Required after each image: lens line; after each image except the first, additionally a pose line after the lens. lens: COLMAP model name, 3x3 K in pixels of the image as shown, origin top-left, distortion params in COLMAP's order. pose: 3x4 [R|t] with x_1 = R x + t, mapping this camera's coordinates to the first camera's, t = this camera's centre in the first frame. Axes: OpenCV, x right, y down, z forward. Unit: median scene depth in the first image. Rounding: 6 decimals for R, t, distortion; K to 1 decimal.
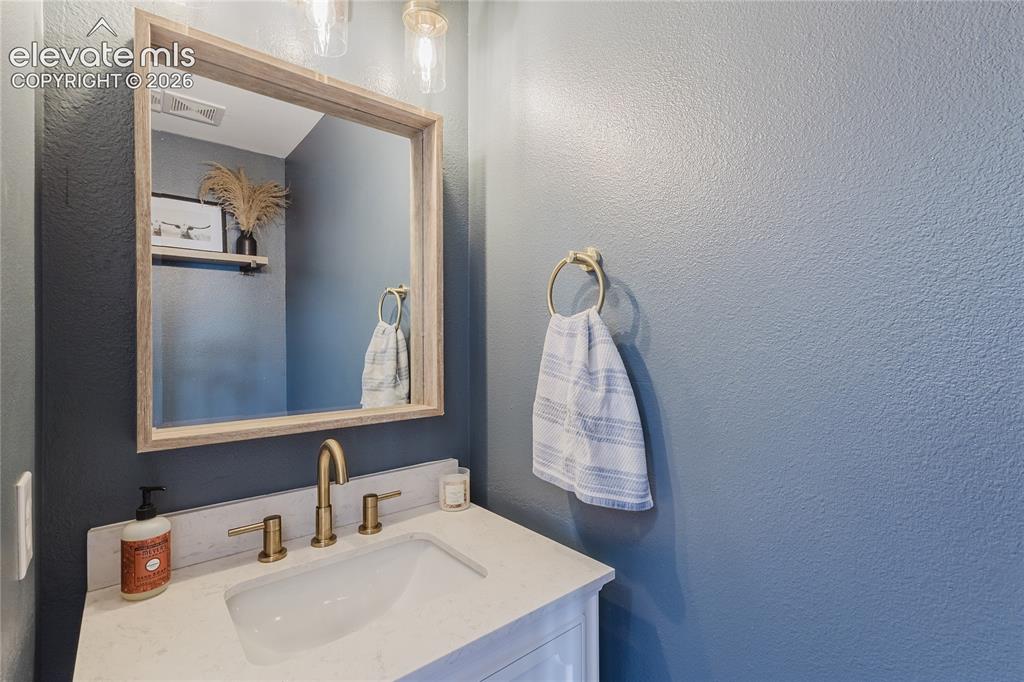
lens RADIAL K [[467.3, 0, 511.2], [0, 467.3, 341.7], [0, 0, 1]] dist [-0.001879, 0.002473]
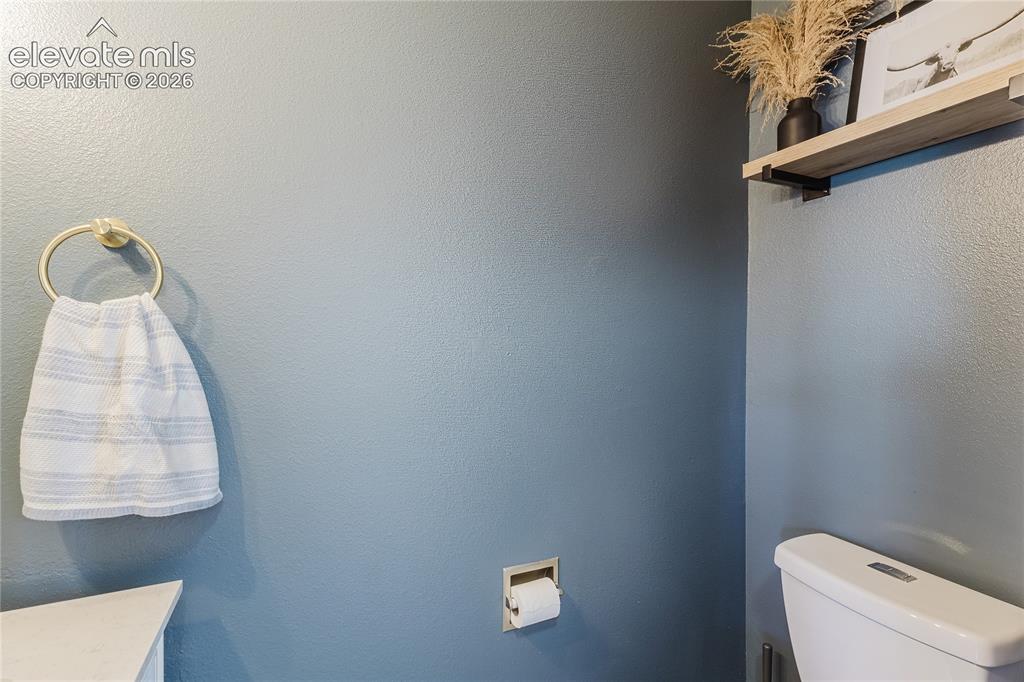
lens RADIAL K [[467.3, 0, 511.9], [0, 467.3, 340.4], [0, 0, 1]] dist [-0.001879, 0.002473]
pose [[0.251405, -0.000897, 0.967882, -0.510324], [-0.007464, 0.999968, 0.002866, 0.005210], [-0.967853, -0.007945, 0.251390, 0.138998]]
